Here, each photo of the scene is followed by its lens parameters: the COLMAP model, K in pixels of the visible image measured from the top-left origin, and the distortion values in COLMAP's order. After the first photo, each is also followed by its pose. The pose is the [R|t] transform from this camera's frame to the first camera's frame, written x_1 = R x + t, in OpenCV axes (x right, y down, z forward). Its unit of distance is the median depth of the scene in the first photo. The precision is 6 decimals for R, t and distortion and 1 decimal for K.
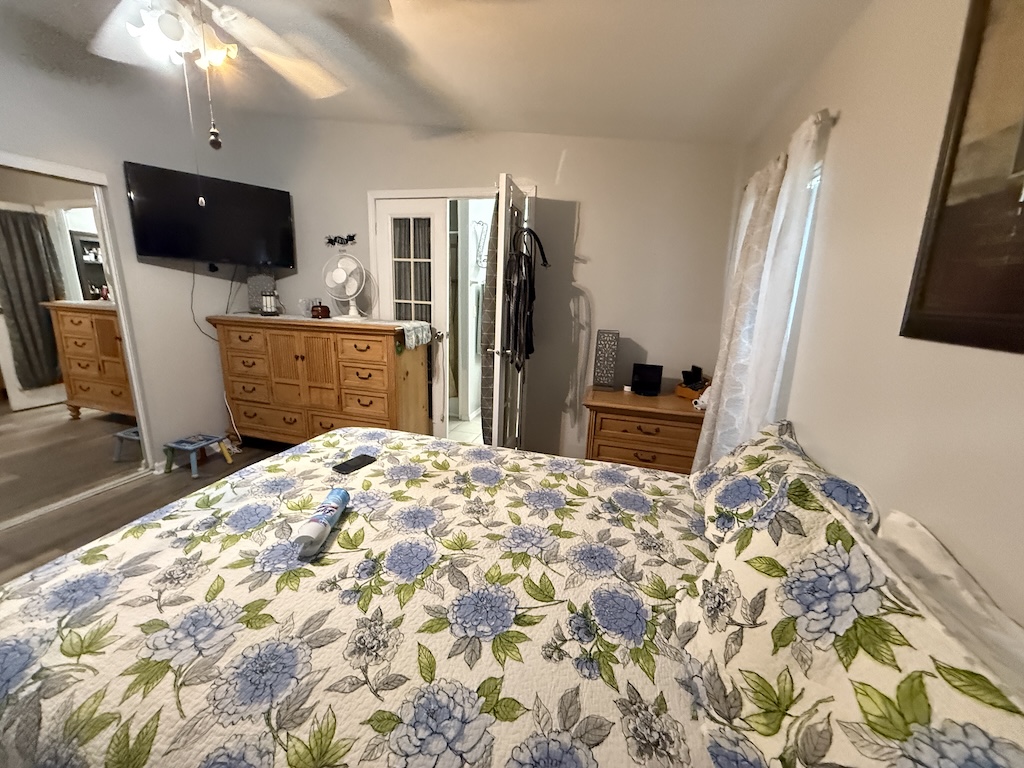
lens RADIAL K [[408.7, 0, 508.9], [0, 408.7, 383.5], [0, 0, 1]] dist [0.001057, -0.000248]
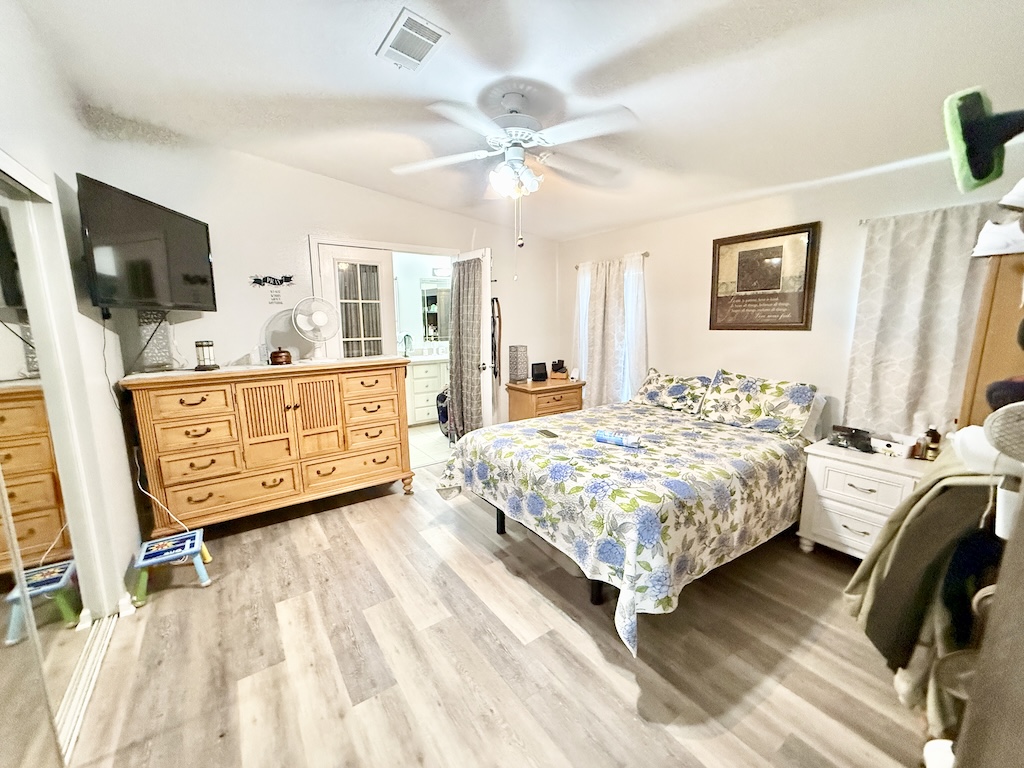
lens RADIAL K [[408.7, 0, 508.9], [0, 408.7, 383.5], [0, 0, 1]] dist [0.001057, -0.000248]
pose [[0.622710, -0.164128, 0.765046, -1.554254], [0.207530, 0.977379, 0.040761, -0.088258], [-0.754430, 0.133388, 0.642685, 0.045324]]
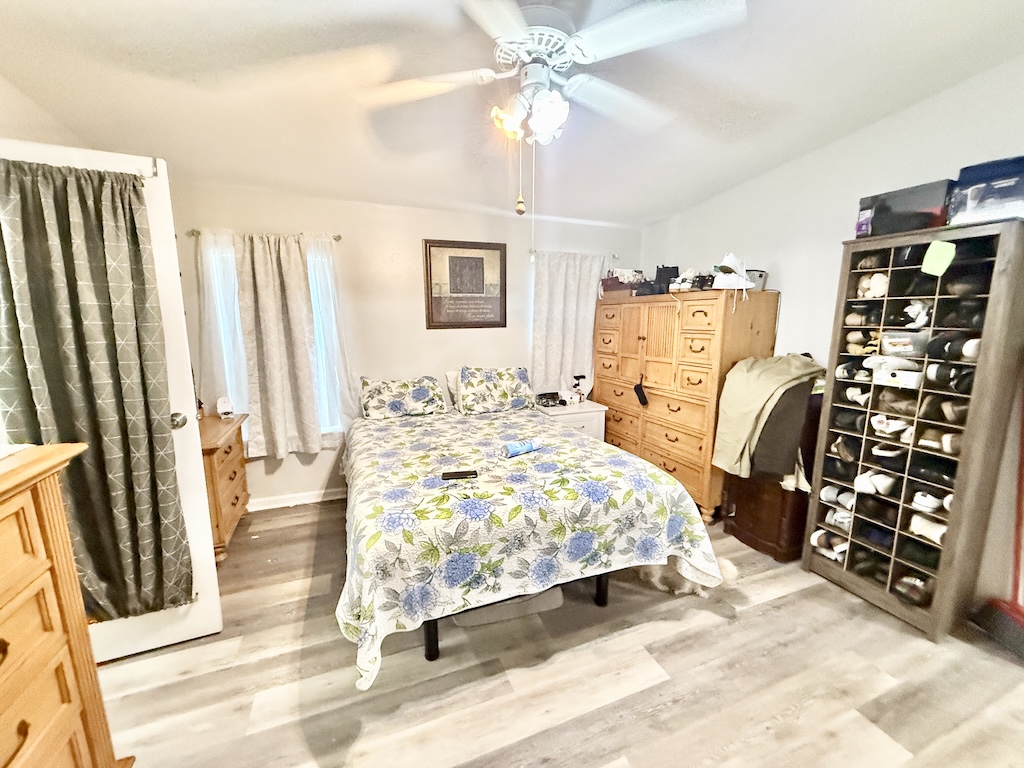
lens RADIAL K [[408.7, 0, 508.9], [0, 408.7, 383.5], [0, 0, 1]] dist [0.001057, -0.000248]
pose [[-0.610159, -0.164928, 0.774923, -1.236923], [0.159155, 0.932640, 0.323810, -0.379518], [-0.776129, 0.320908, -0.542809, 1.340061]]
